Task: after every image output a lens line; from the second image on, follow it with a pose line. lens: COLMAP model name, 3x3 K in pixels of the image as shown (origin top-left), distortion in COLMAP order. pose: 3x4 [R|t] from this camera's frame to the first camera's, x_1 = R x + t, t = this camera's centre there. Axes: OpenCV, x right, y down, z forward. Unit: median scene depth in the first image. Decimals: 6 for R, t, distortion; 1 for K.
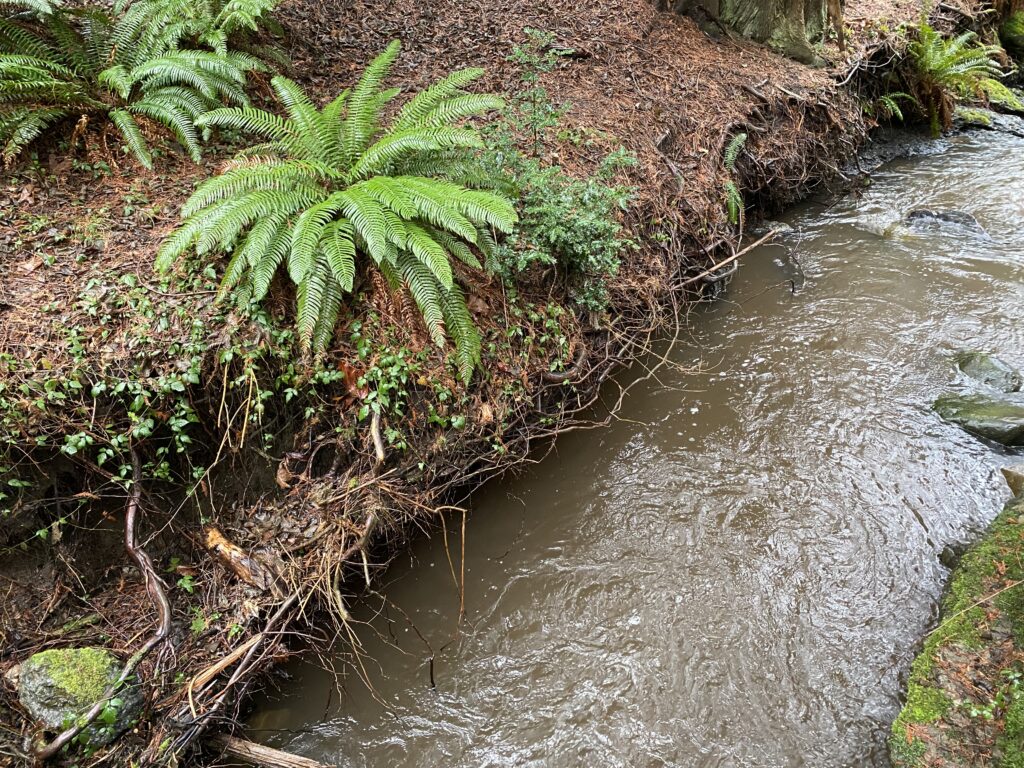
lens RADIAL K [[765.7, 0, 518.4], [0, 765.7, 365.9], [0, 0, 1]] dist [0.040699, -0.027066]
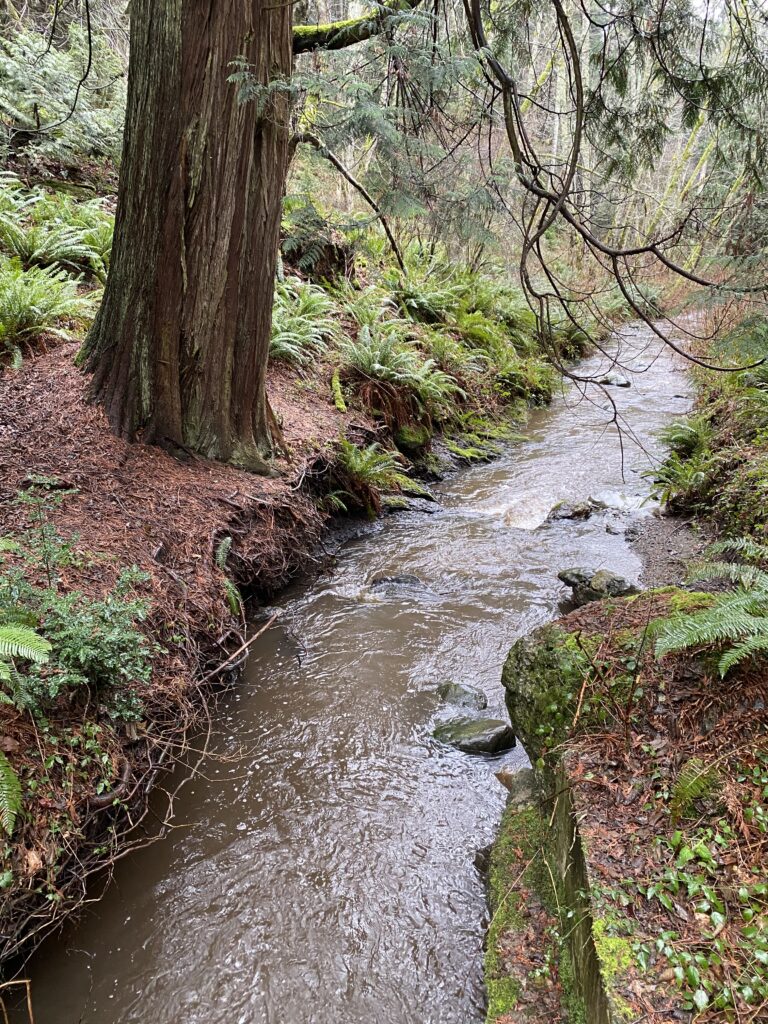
lens RADIAL K [[765.7, 0, 388.2], [0, 765.7, 506.6], [0, 0, 1]] dist [0.040699, -0.027066]
pose [[0.868092, -0.105683, 0.485024, -0.049316], [0.257163, 0.931483, -0.257306, 0.009170], [-0.424599, 0.348095, 0.835790, -0.065215]]
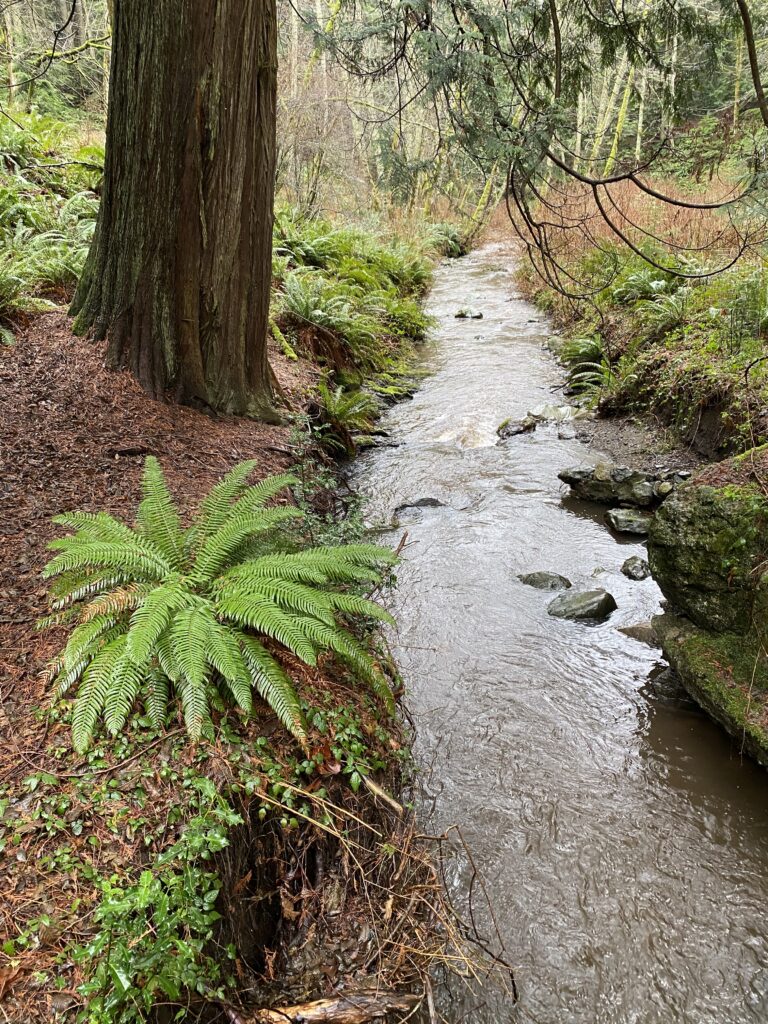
lens RADIAL K [[765.7, 0, 389.3], [0, 765.7, 502.3], [0, 0, 1]] dist [0.040699, -0.027066]
pose [[0.695641, -0.255959, 0.671244, -0.425052], [0.443936, 0.887777, -0.121543, -0.065438], [-0.564805, 0.382540, 0.731204, 0.067640]]
